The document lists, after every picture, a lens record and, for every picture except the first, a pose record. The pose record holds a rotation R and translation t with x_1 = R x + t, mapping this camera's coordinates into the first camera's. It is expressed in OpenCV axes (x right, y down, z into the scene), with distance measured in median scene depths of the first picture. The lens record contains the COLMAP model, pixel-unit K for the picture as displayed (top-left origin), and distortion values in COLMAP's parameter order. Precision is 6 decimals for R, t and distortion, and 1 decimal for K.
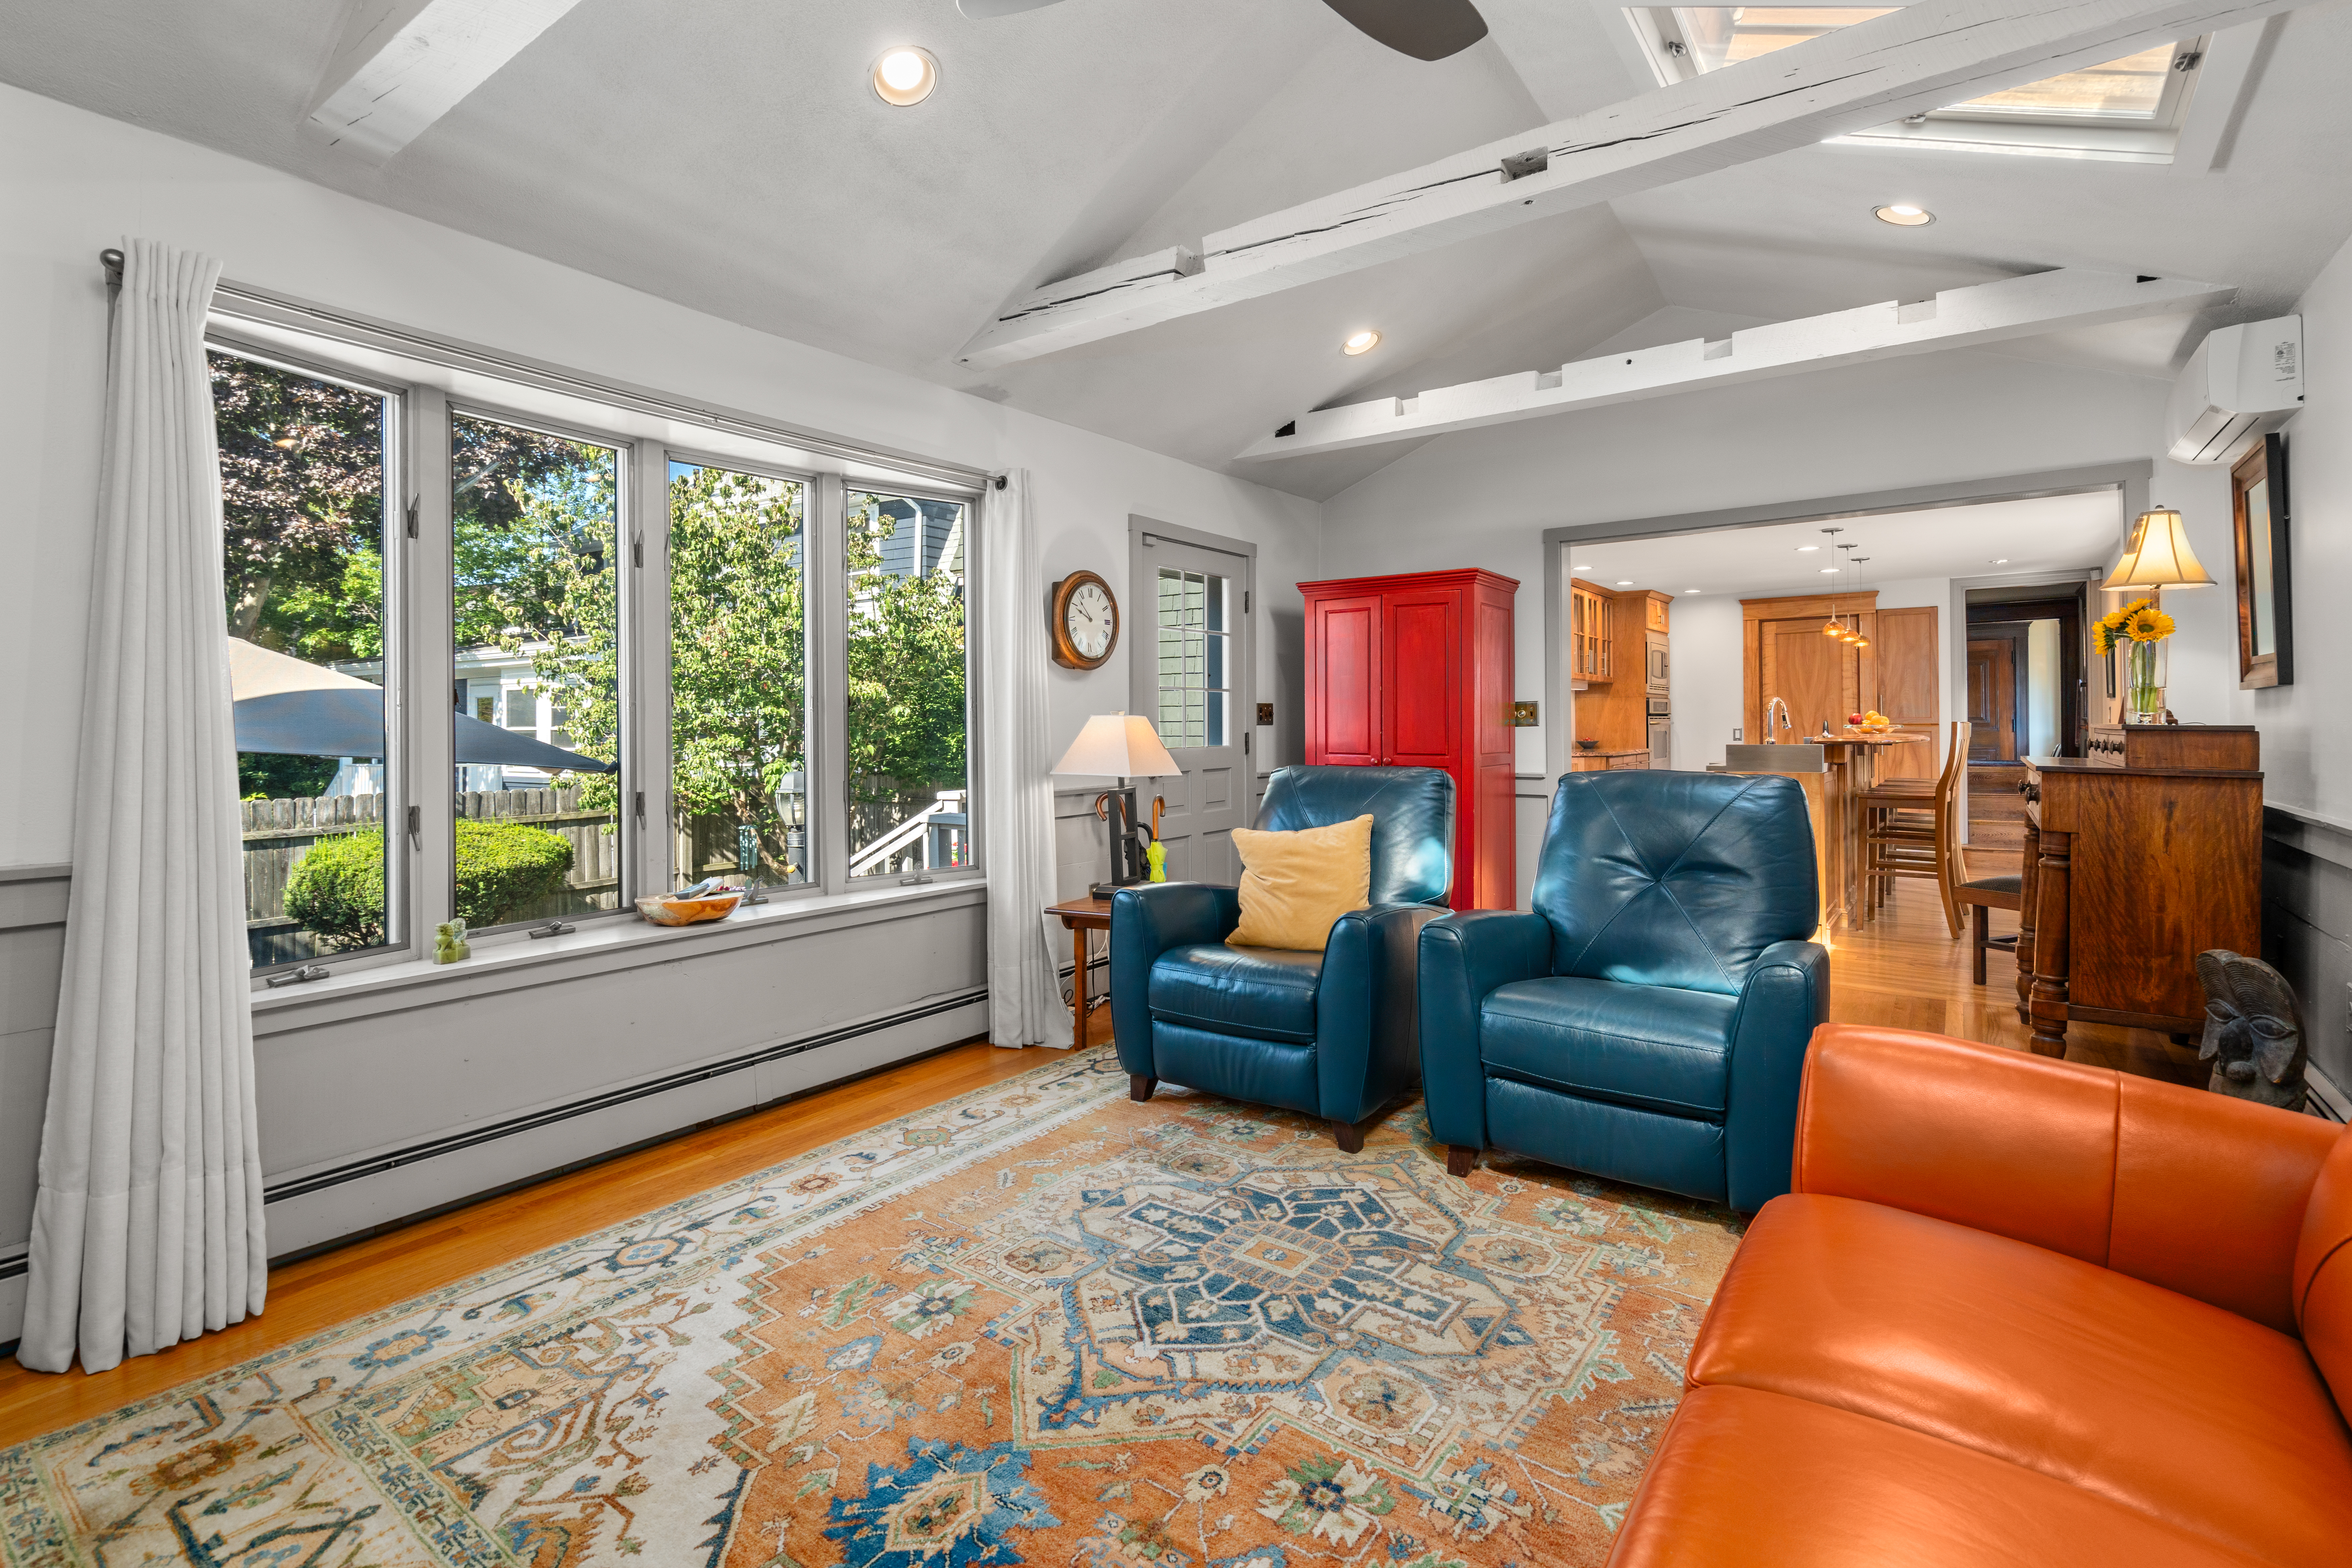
lens RADIAL K [[1077.1, 0, 1196.7], [0, 1077.1, 718.9], [0, 0, 1]] dist [-0.002117, 0.001127]
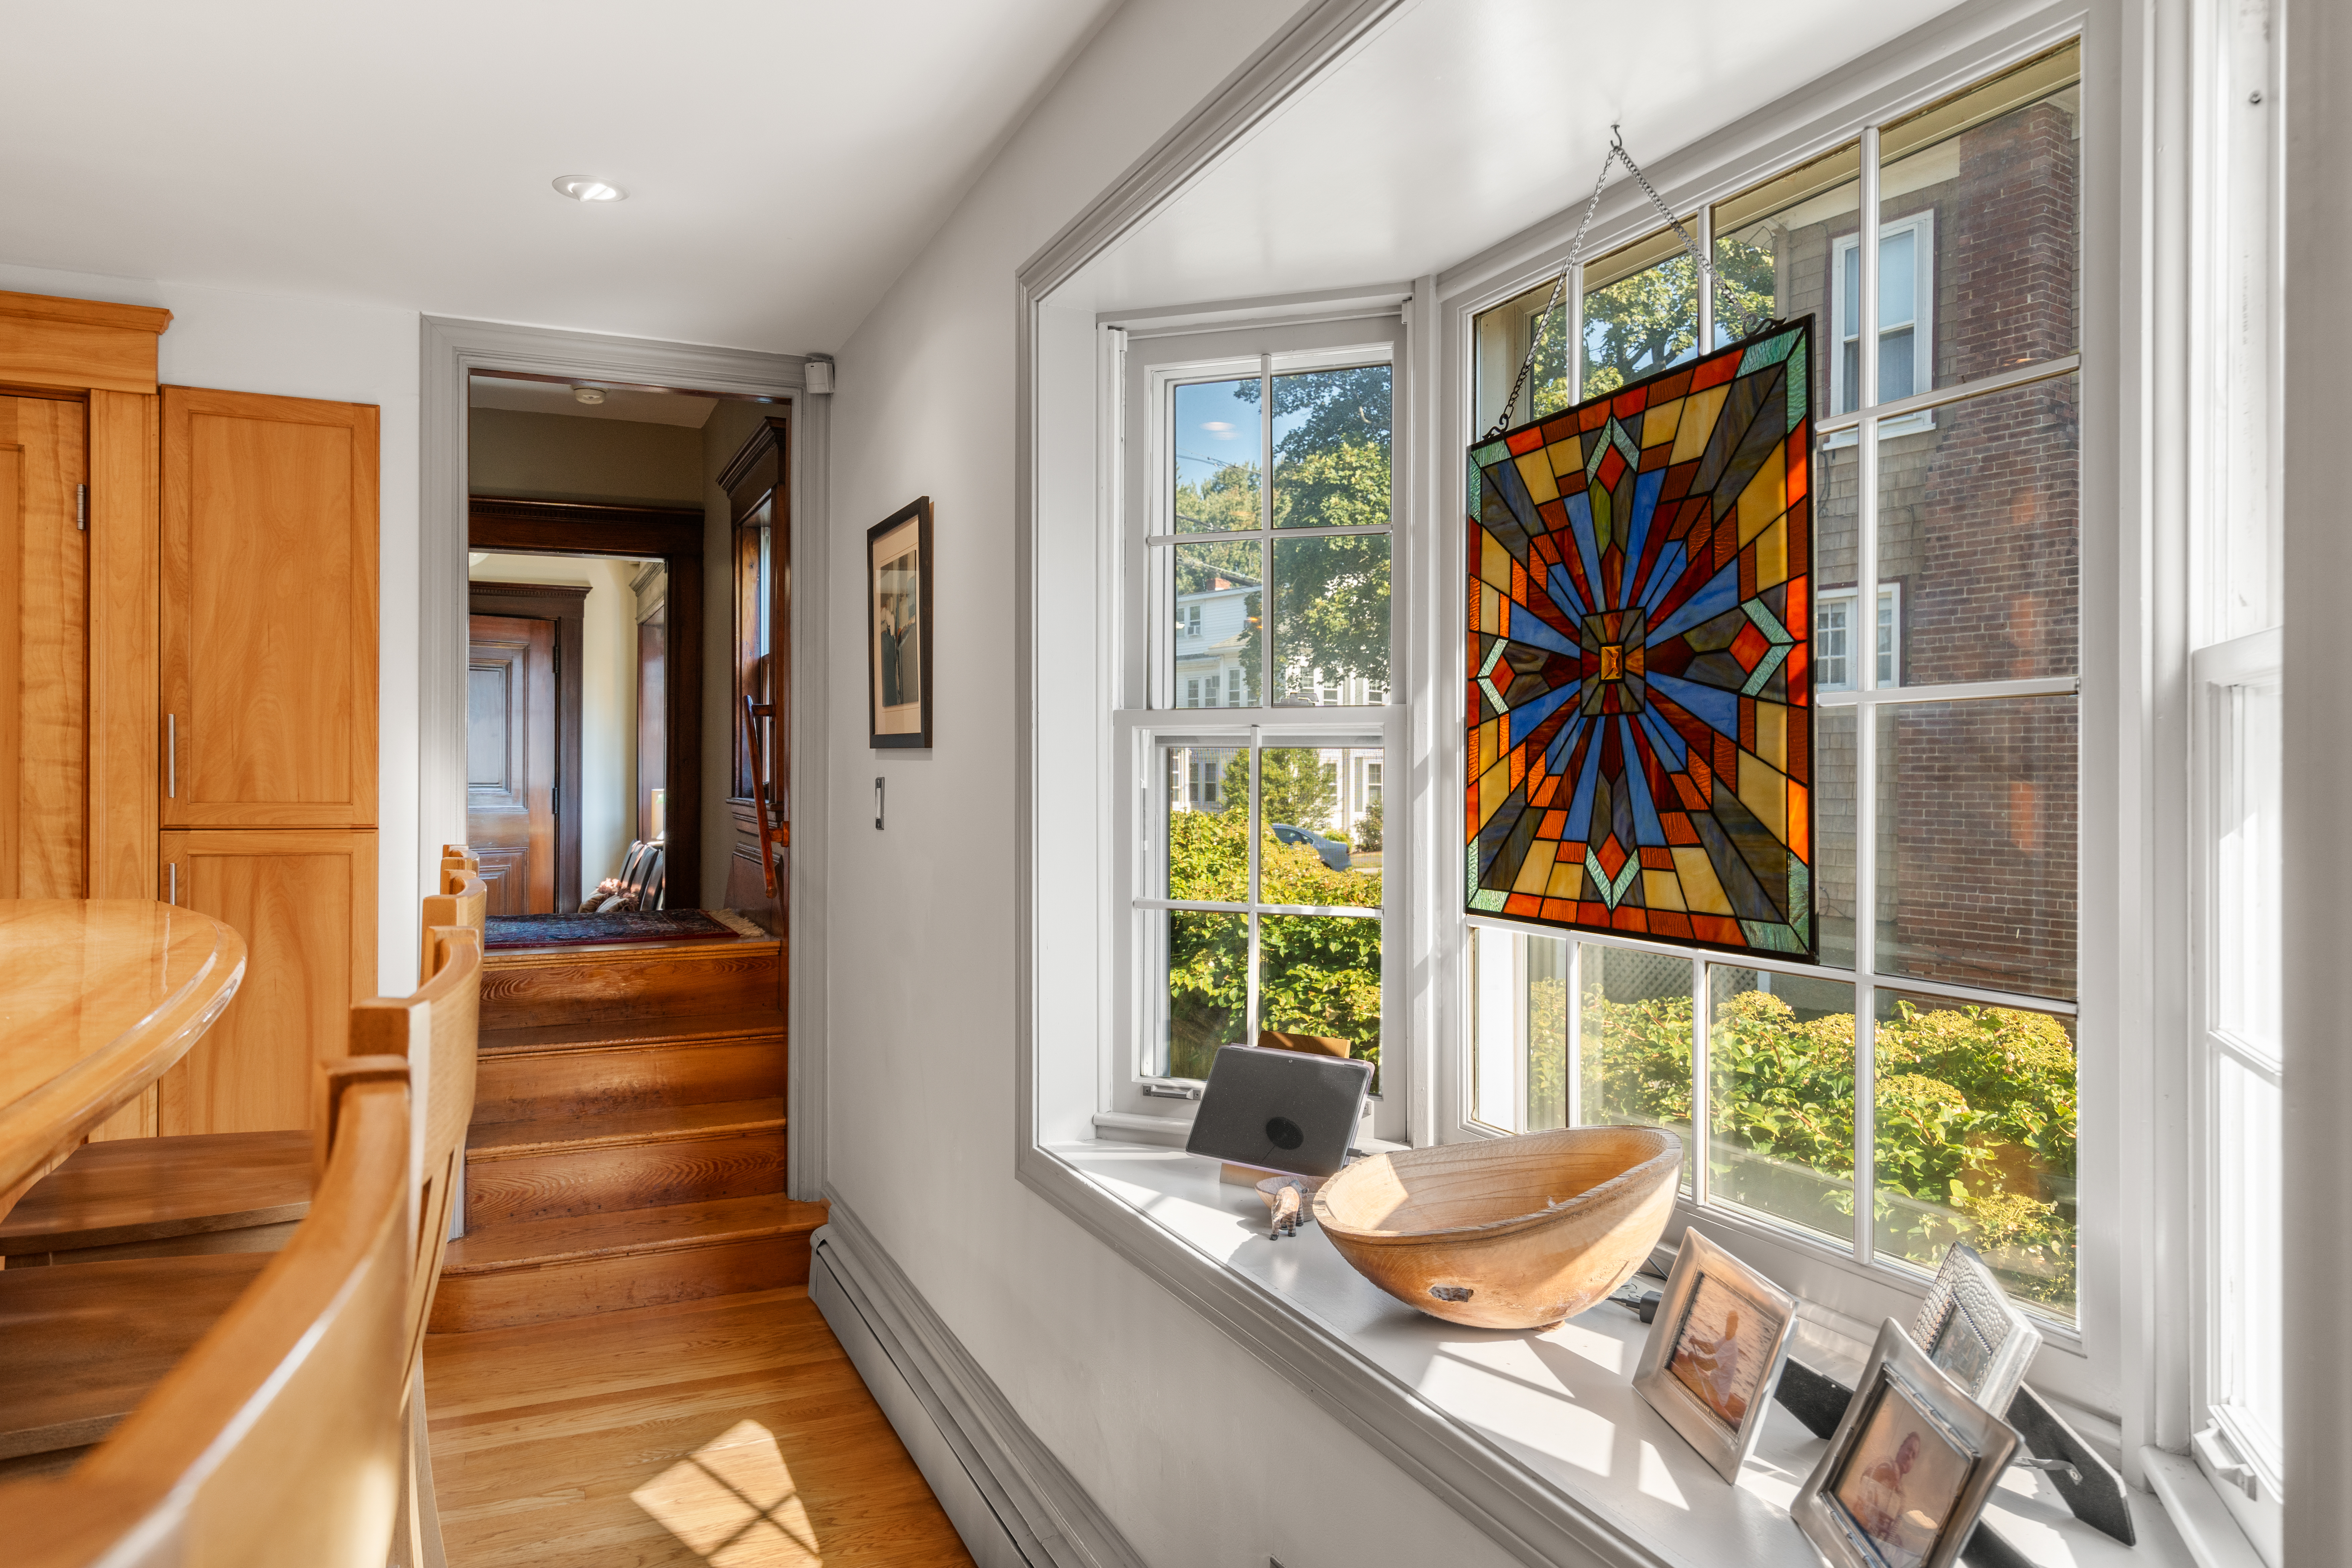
lens RADIAL K [[1532.6, 0, 1173.0], [0, 1532.6, 782.7], [0, 0, 1]] dist [-0.000831, 0.000523]
pose [[0.494707, 0.006688, 0.869034, 0.593574], [-0.014348, 0.999897, 0.000473, -0.012617], [-0.868941, -0.012703, 0.494752, 0.830416]]
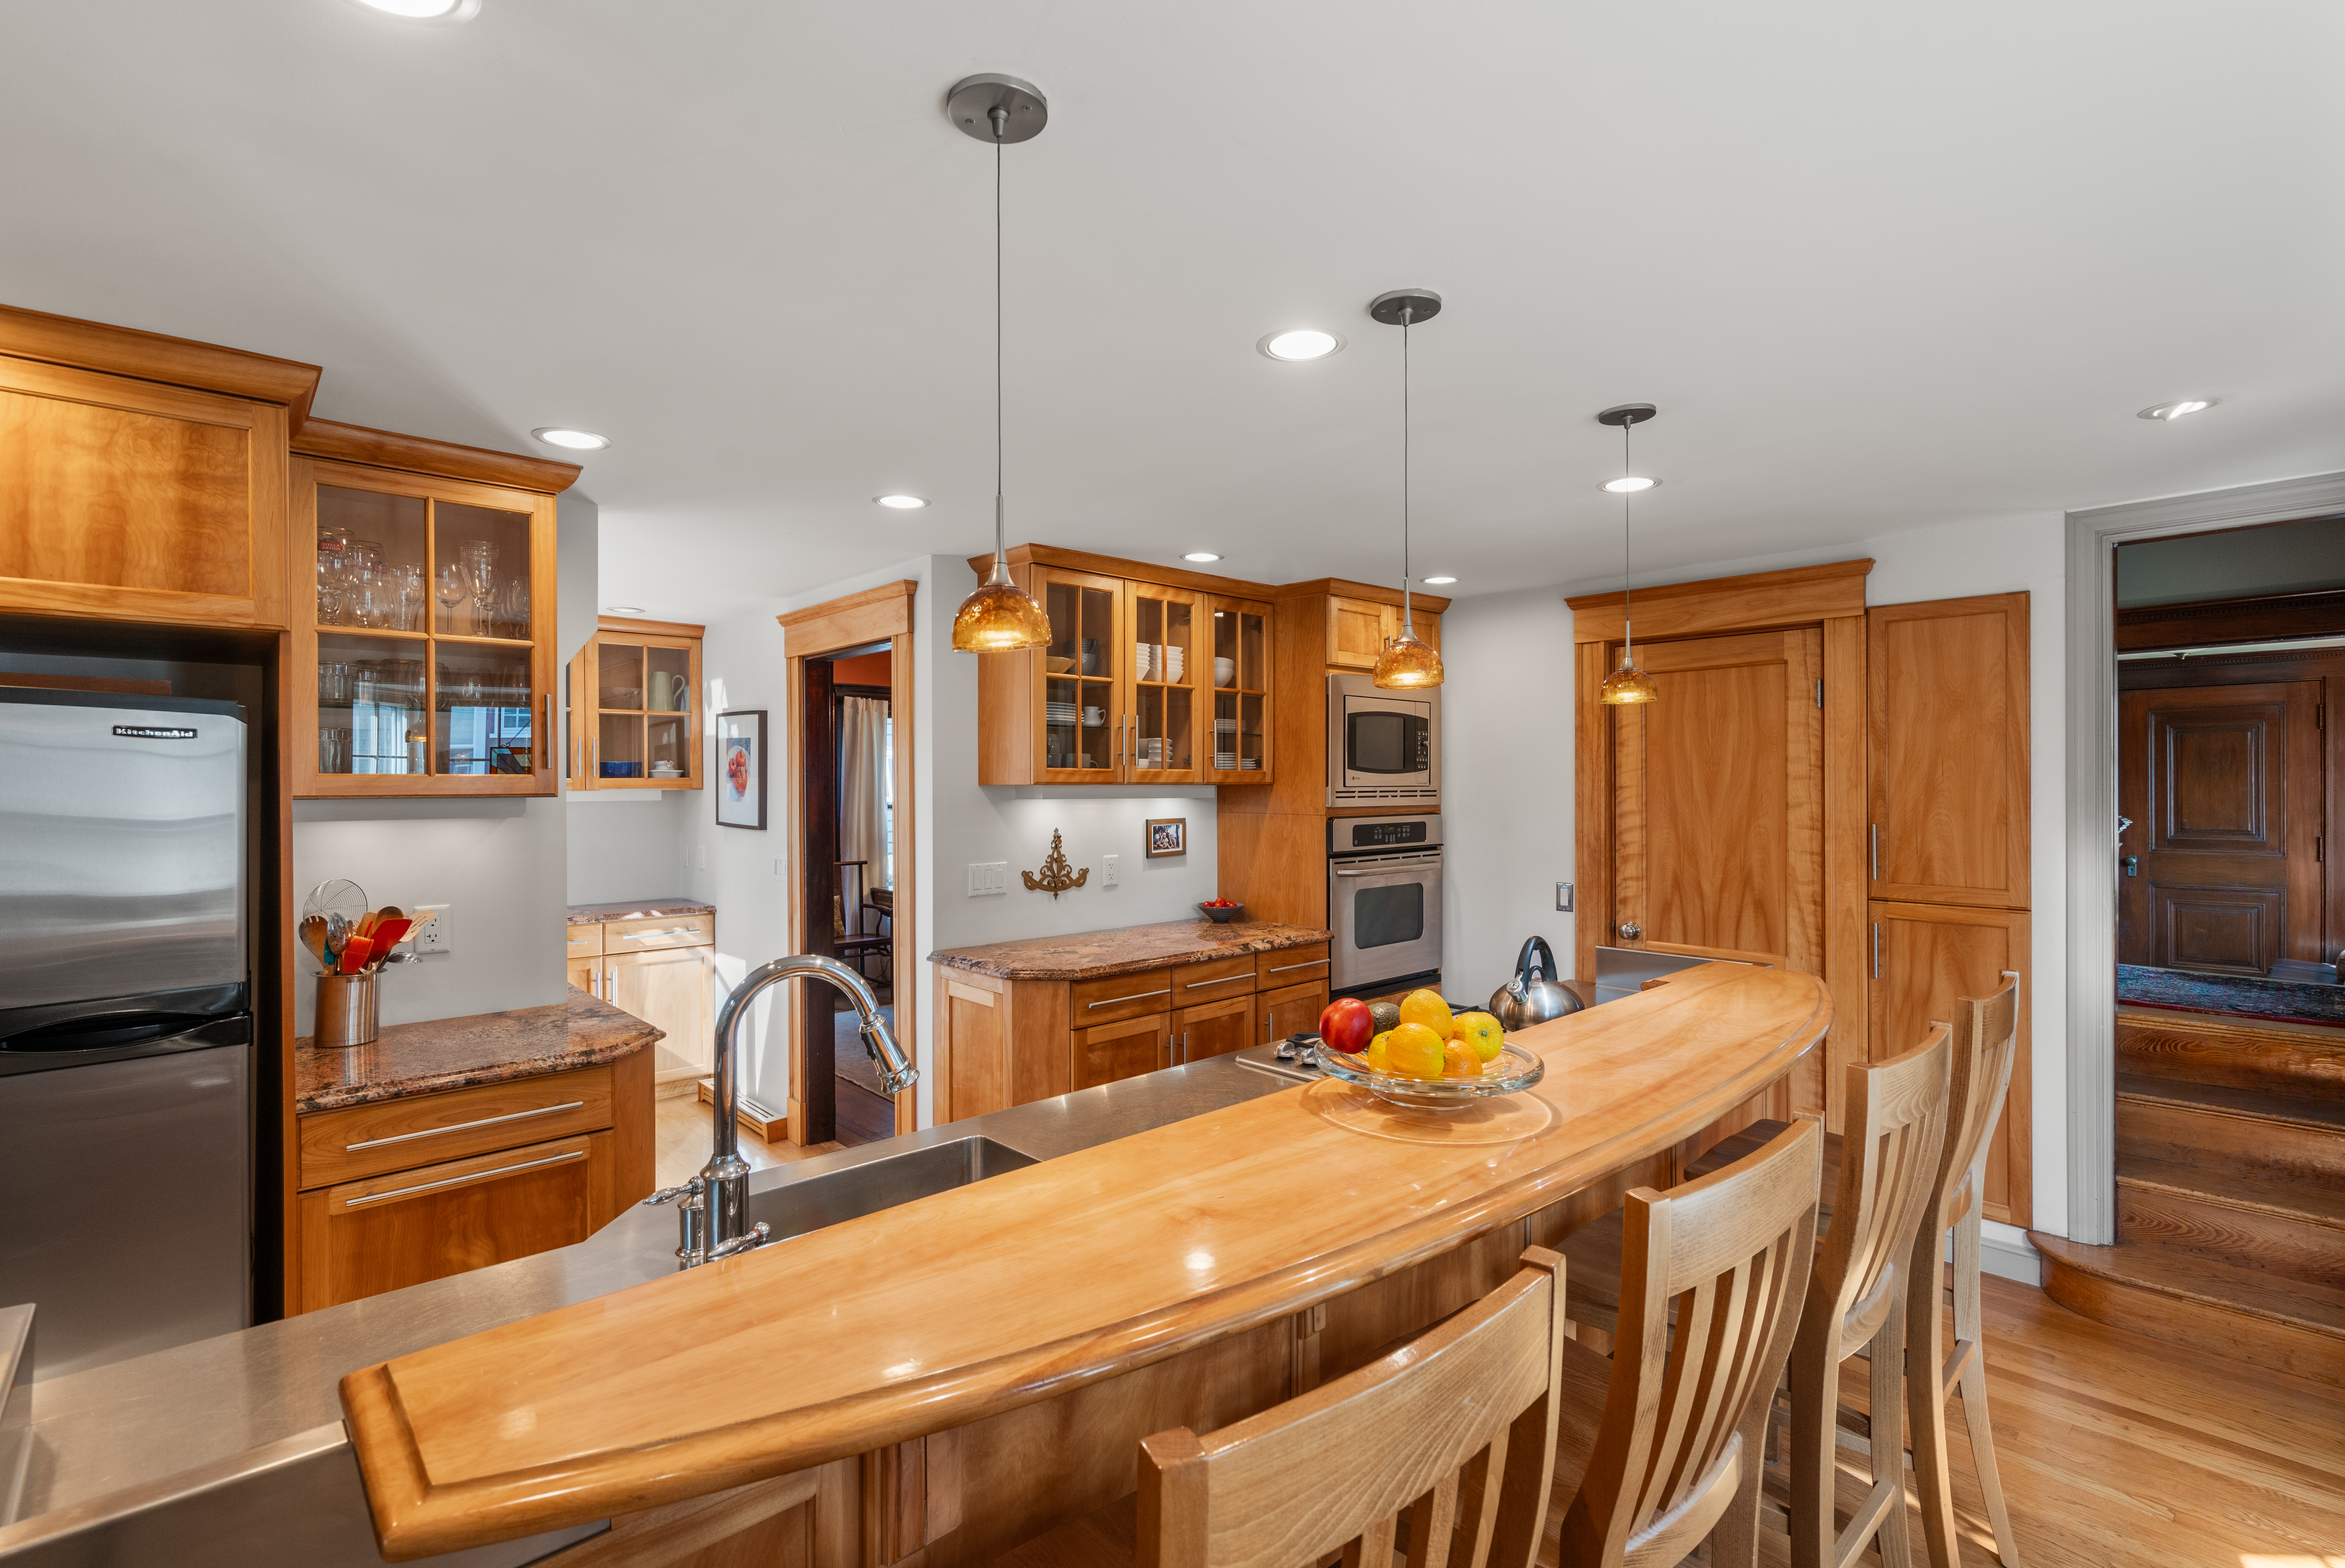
lens RADIAL K [[1073.9, 0, 1170.7], [0, 1073.9, 781.0], [0, 0, 1]] dist [-0.002117, 0.001127]
pose [[0.981980, 0.004980, -0.188918, 0.625079], [-0.003990, 0.999976, 0.005617, -0.053315], [0.188941, -0.004762, 0.981977, 0.775857]]
